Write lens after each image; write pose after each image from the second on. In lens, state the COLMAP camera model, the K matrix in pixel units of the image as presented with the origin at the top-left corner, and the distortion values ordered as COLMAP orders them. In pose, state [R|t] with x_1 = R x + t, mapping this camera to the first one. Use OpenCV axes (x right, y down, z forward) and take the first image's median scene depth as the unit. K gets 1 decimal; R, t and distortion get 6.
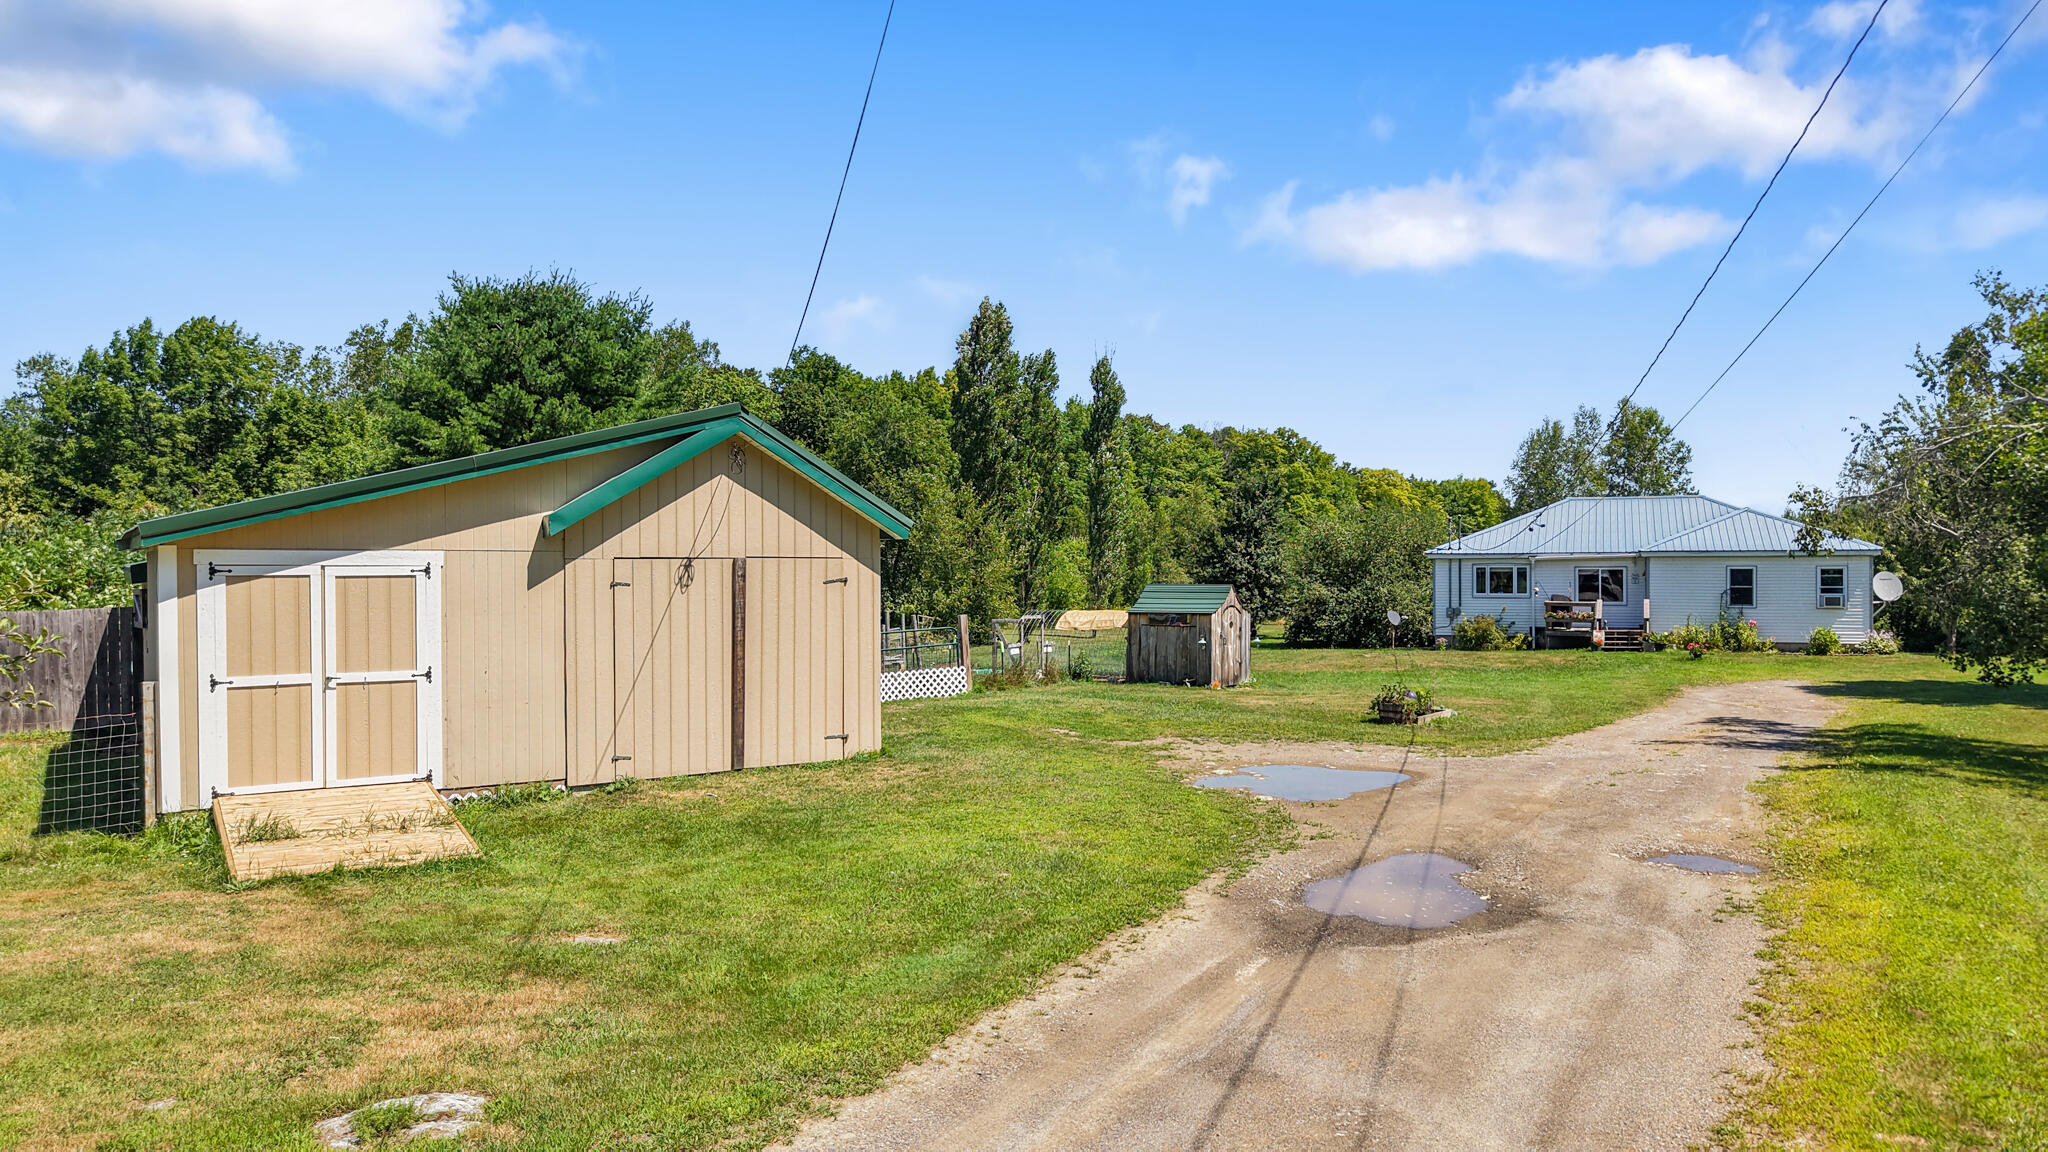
lens RADIAL K [[1361.3, 0, 1024.0], [0, 1361.3, 576.0], [0, 0, 1]] dist [0.061079, -0.068454]
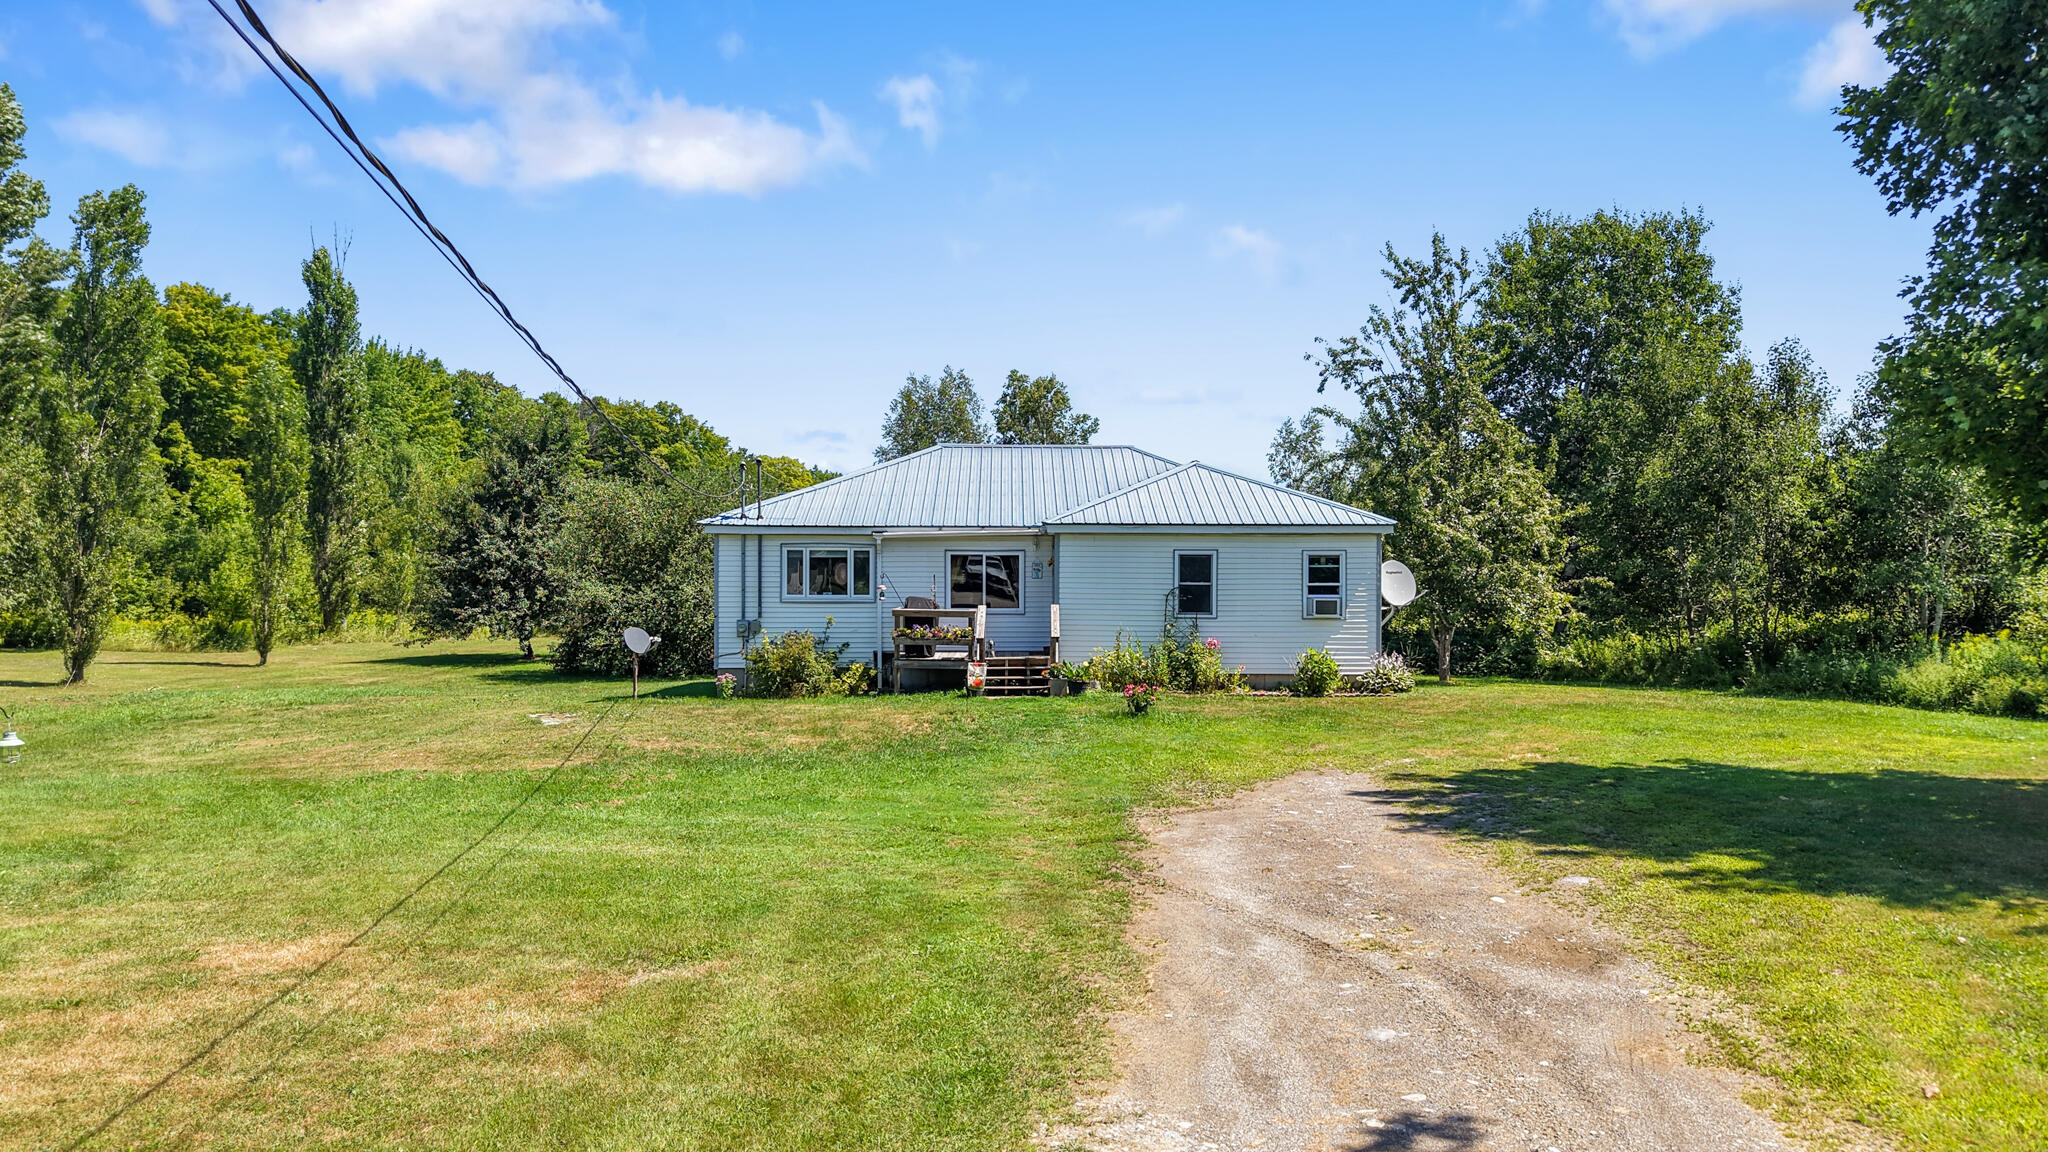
lens RADIAL K [[1361.3, 0, 1024.0], [0, 1361.3, 576.0], [0, 0, 1]] dist [0.061079, -0.068454]
pose [[0.915841, 0.003618, 0.401525, 0.235412], [-0.003620, 0.999993, -0.000752, 0.005919], [-0.401525, -0.000765, 0.915848, 0.536896]]
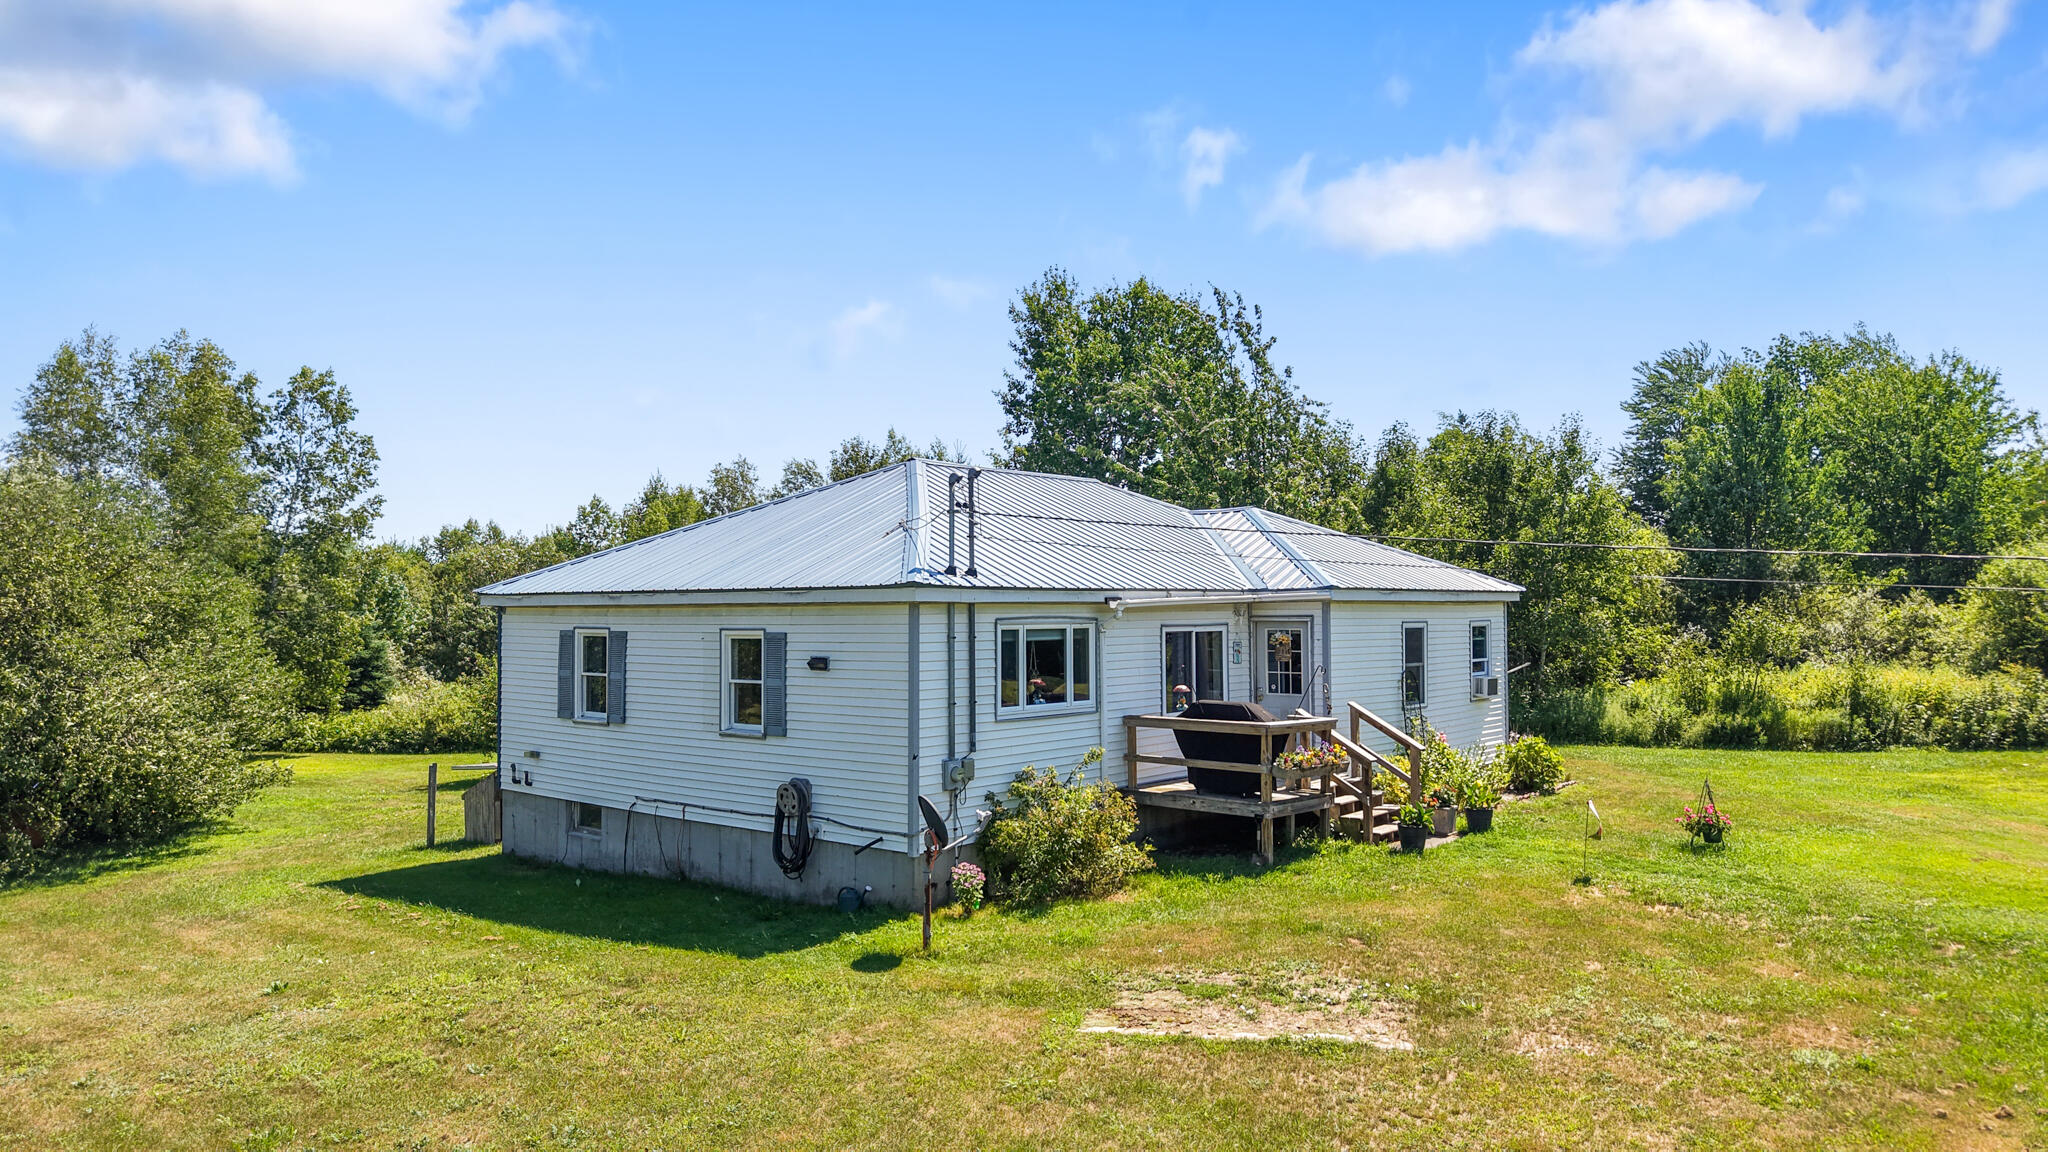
lens RADIAL K [[1361.3, 0, 1024.0], [0, 1361.3, 576.0], [0, 0, 1]] dist [0.061079, -0.068454]
pose [[0.306427, 0.024710, 0.951573, 0.022140], [0.010455, 0.999515, -0.029322, -0.011627], [-0.951837, 0.018934, 0.306020, 1.100744]]
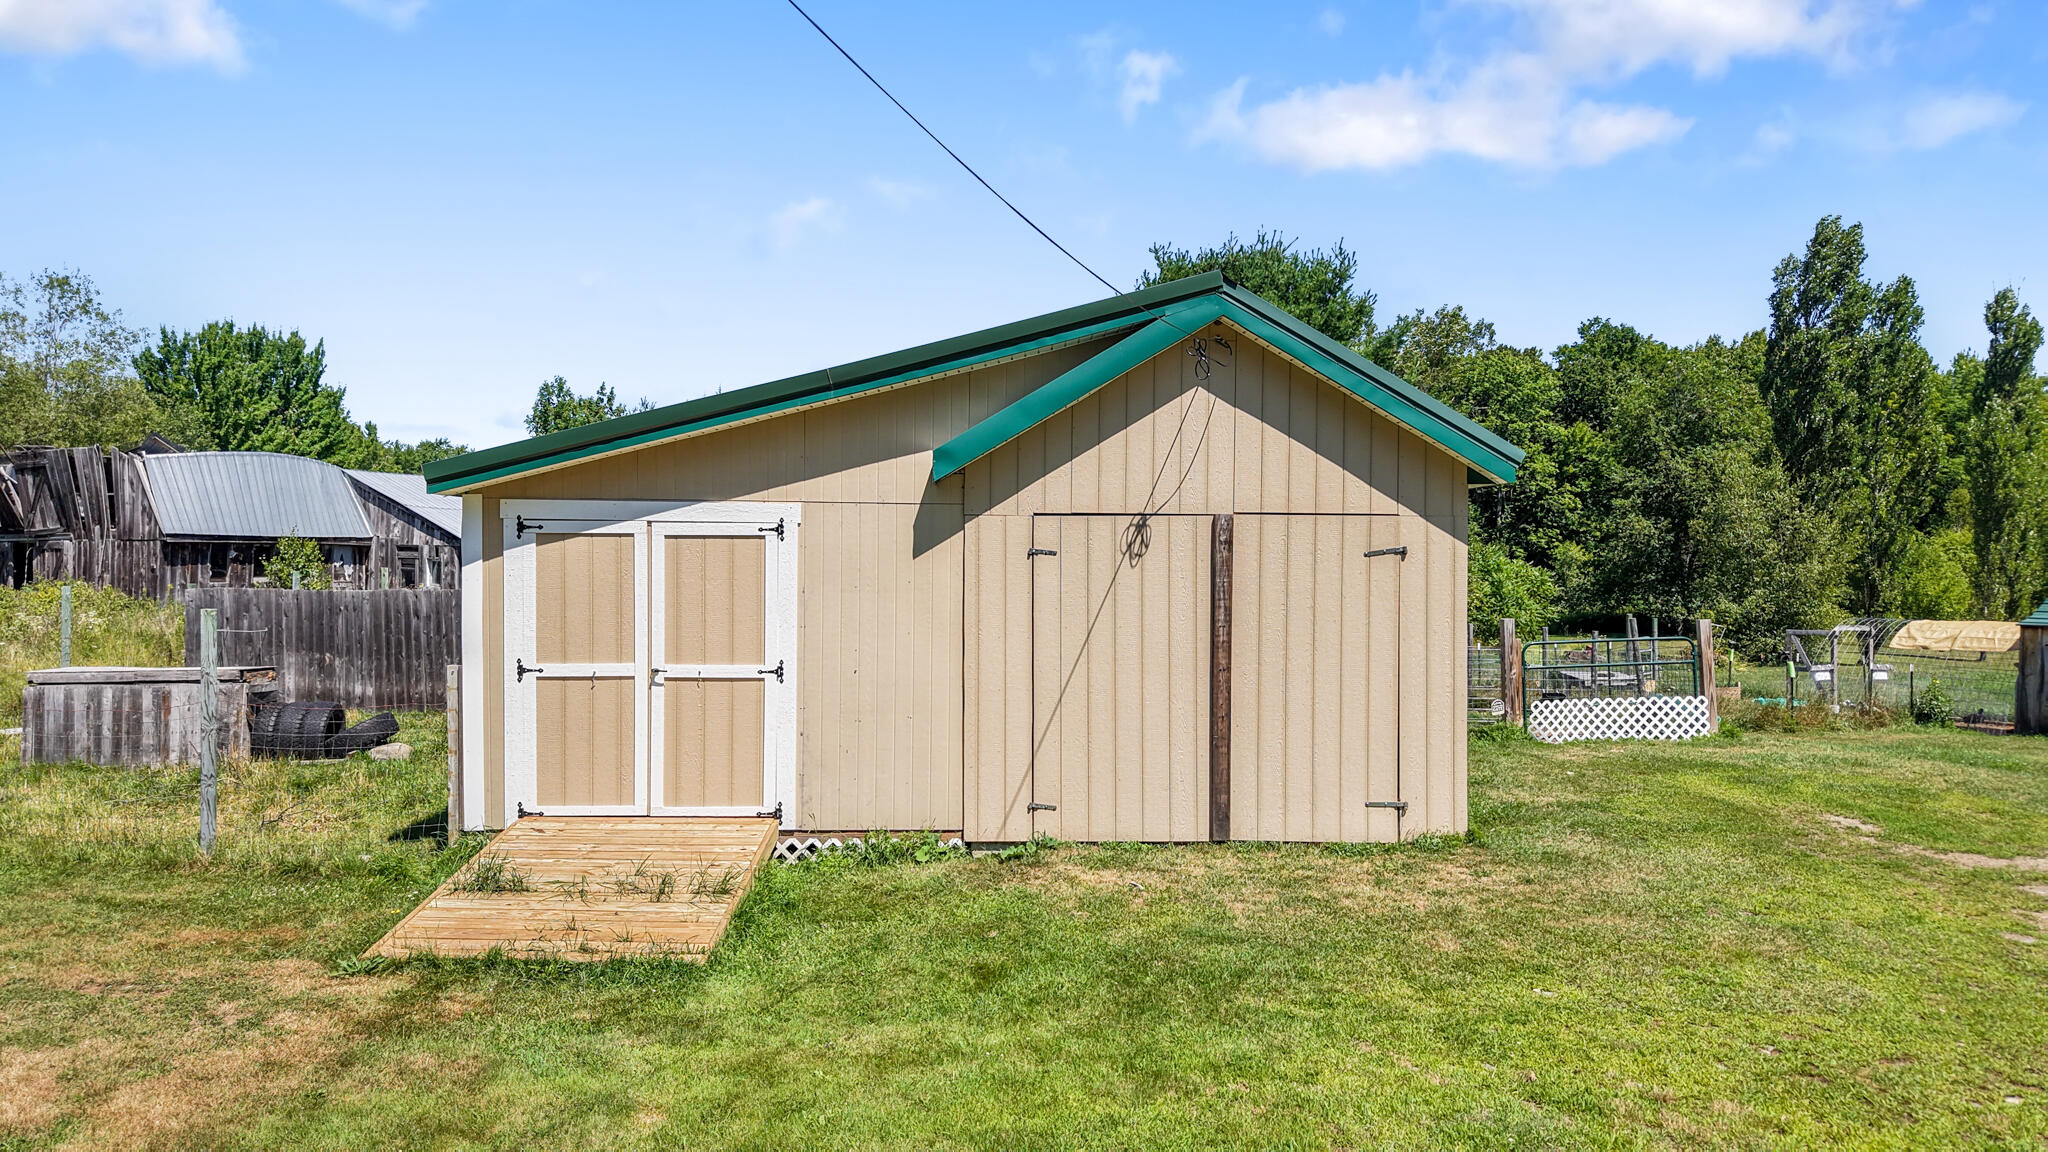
lens RADIAL K [[1361.3, 0, 1024.0], [0, 1361.3, 576.0], [0, 0, 1]] dist [0.061079, -0.068454]
pose [[0.844196, 0.011122, -0.535919, 0.024634], [-0.011594, 0.999930, 0.002490, 0.006573], [0.535909, 0.004111, 0.844266, 0.171786]]
